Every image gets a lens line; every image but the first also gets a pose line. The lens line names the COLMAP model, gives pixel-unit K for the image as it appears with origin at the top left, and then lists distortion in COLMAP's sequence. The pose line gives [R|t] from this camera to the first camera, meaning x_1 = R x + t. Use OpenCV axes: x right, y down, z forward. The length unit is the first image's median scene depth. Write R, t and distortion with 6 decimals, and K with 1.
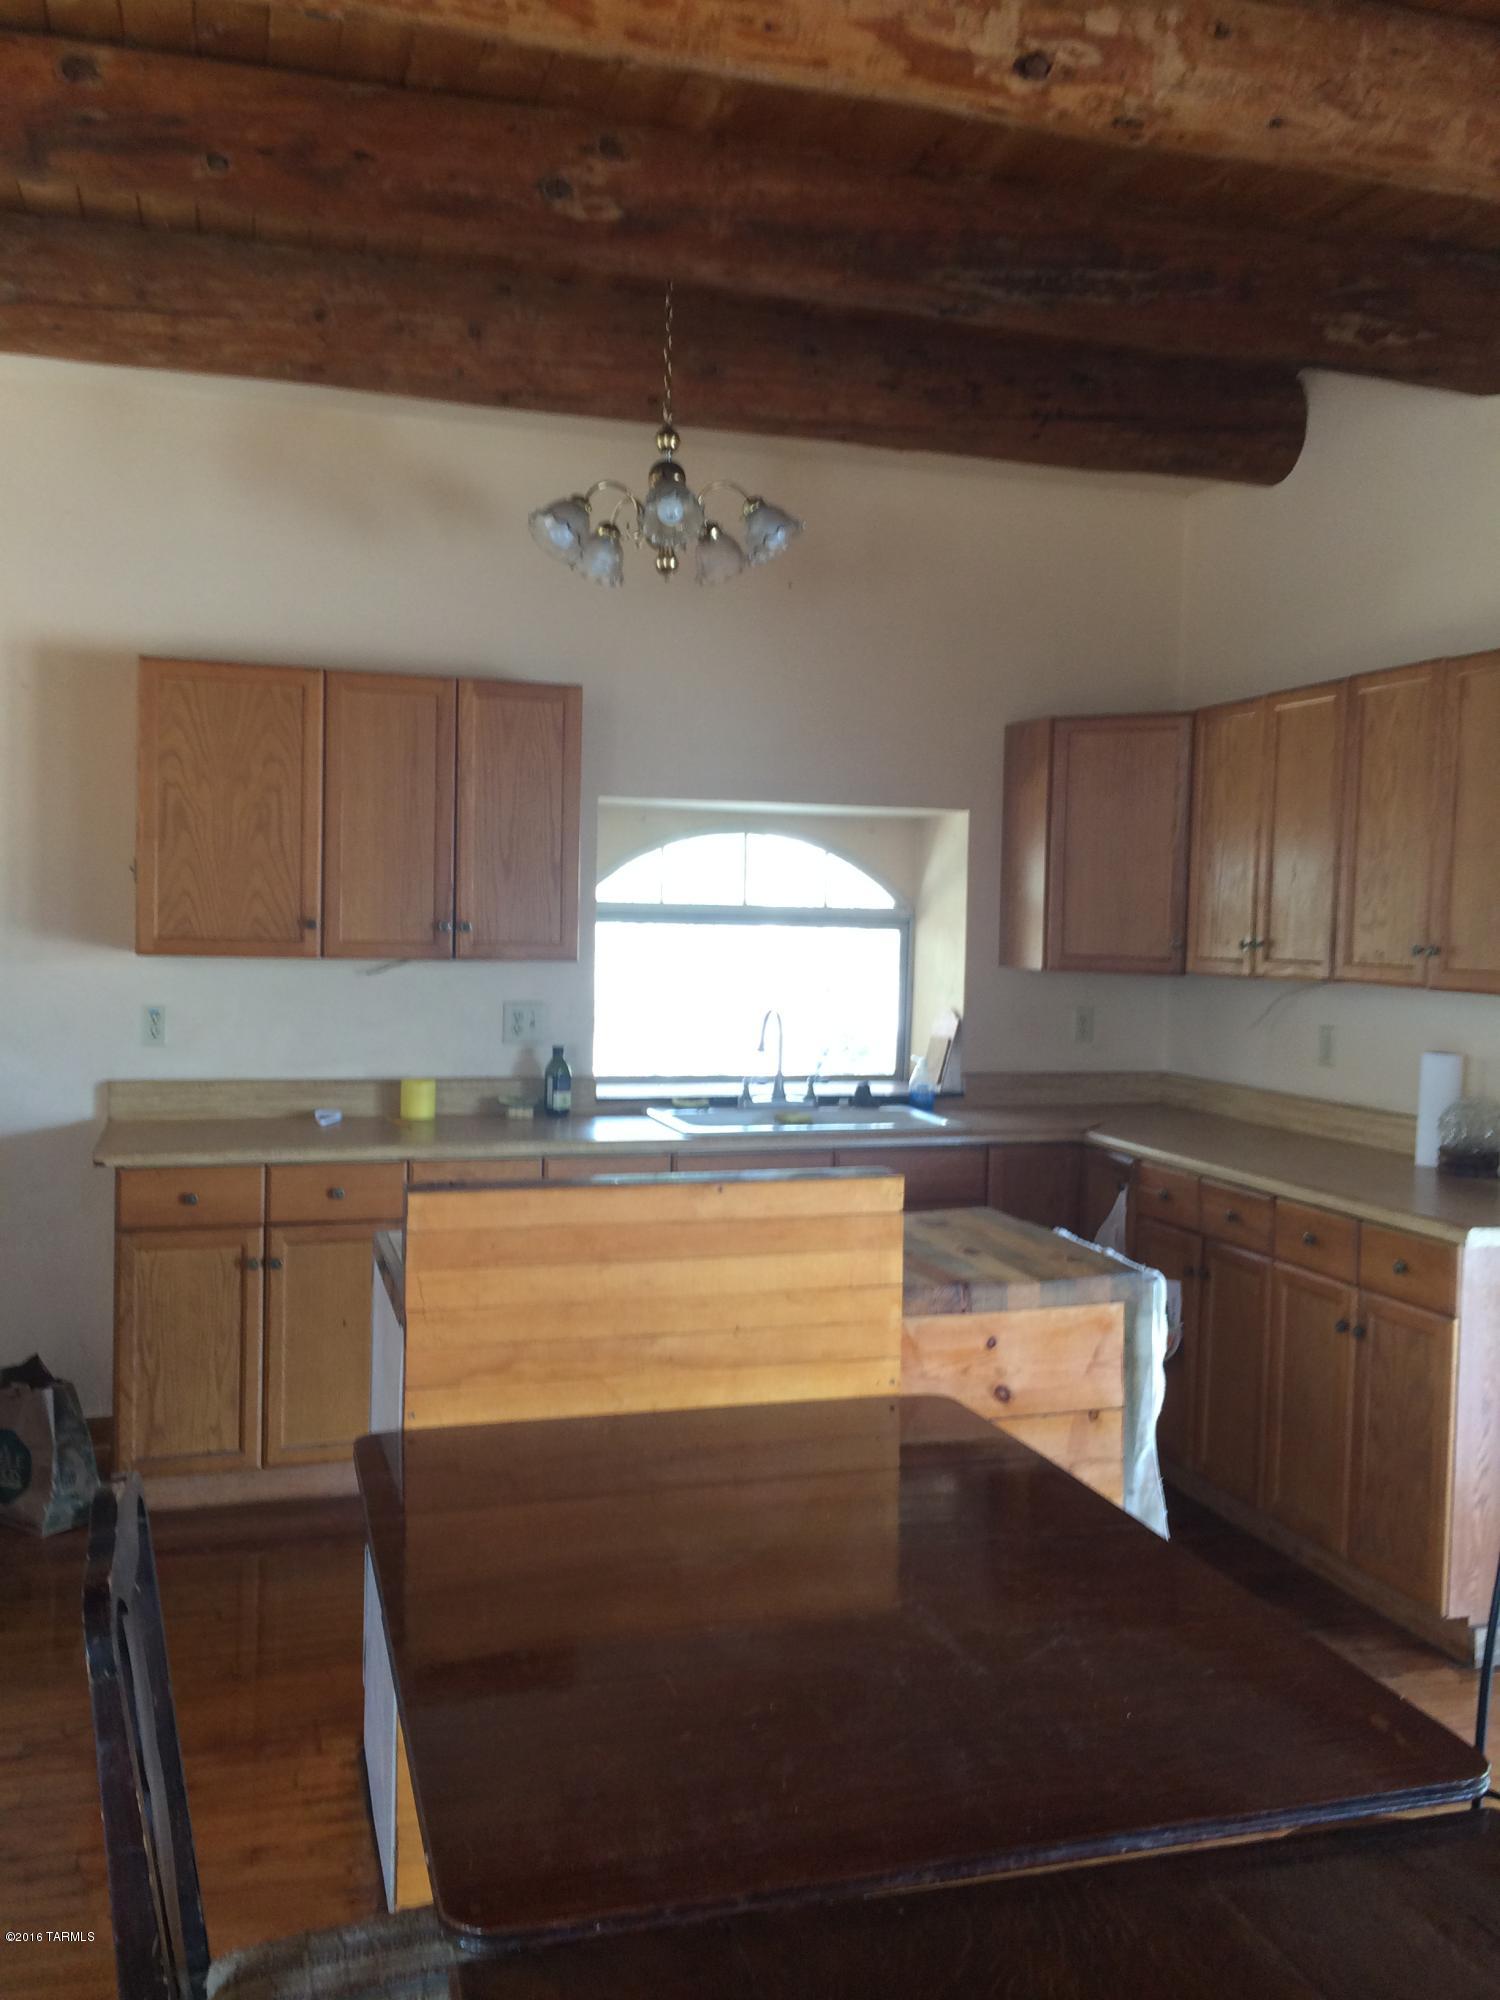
lens RADIAL K [[1670.6, 0, 745.4], [0, 1670.6, 1000.8], [0, 0, 1]] dist [0.028537, -0.045780]
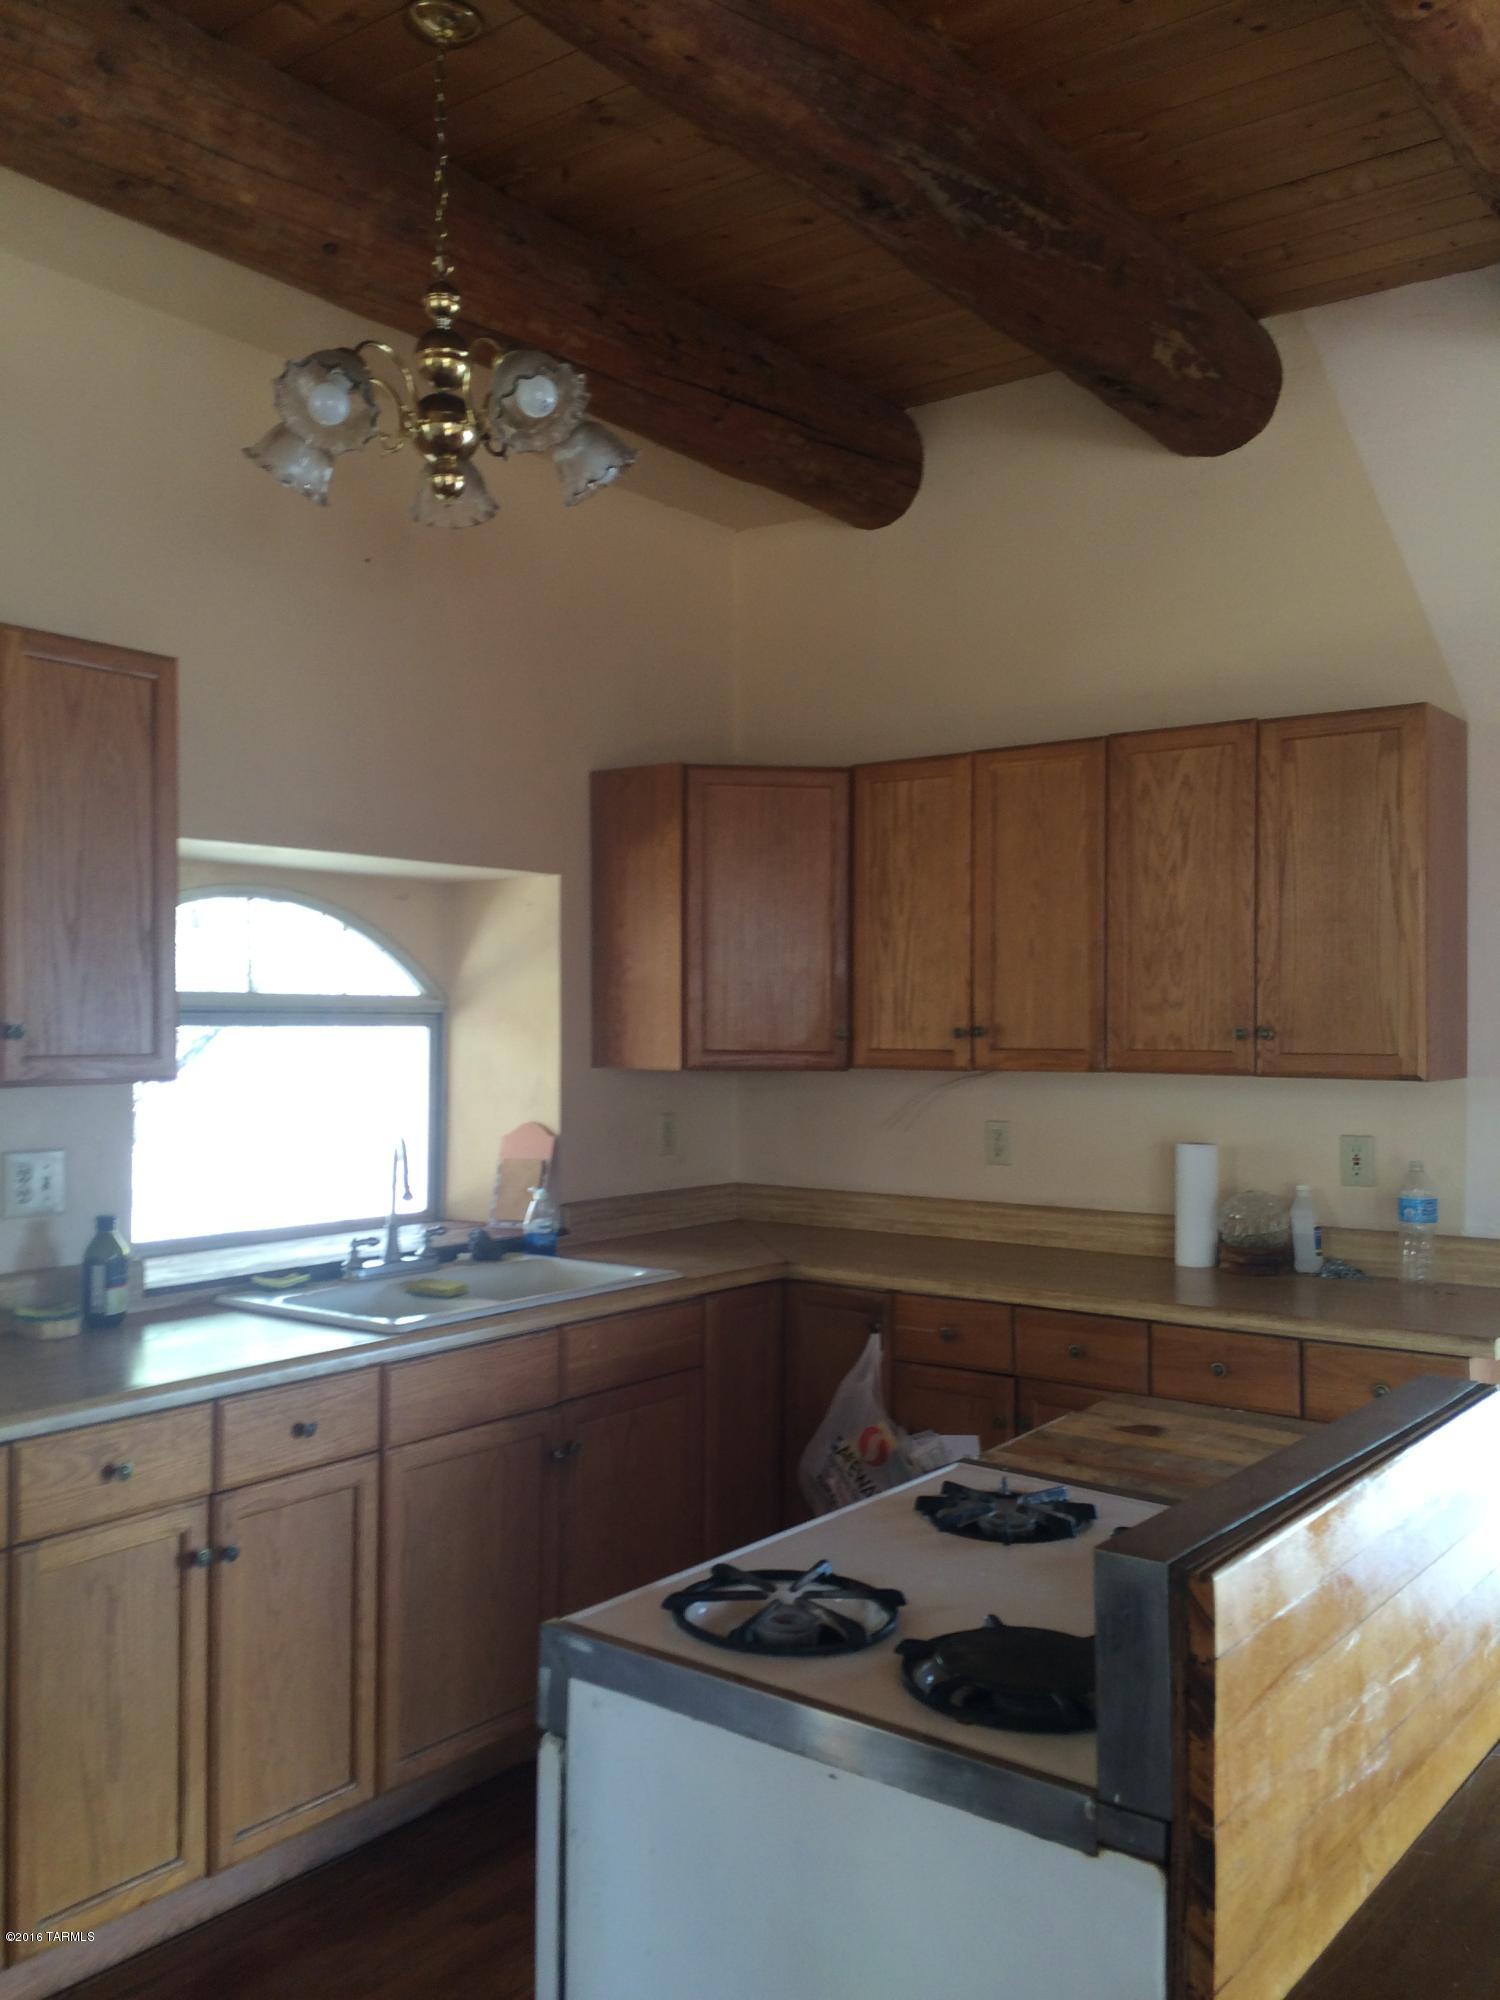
lens RADIAL K [[1670.6, 0, 753.9], [0, 1670.6, 1004.3], [0, 0, 1]] dist [0.028537, -0.045780]
pose [[0.817963, -0.013480, 0.575112, -0.279428], [0.044228, 0.998240, -0.039507, -0.017679], [-0.573567, 0.057751, 0.817120, 0.329879]]
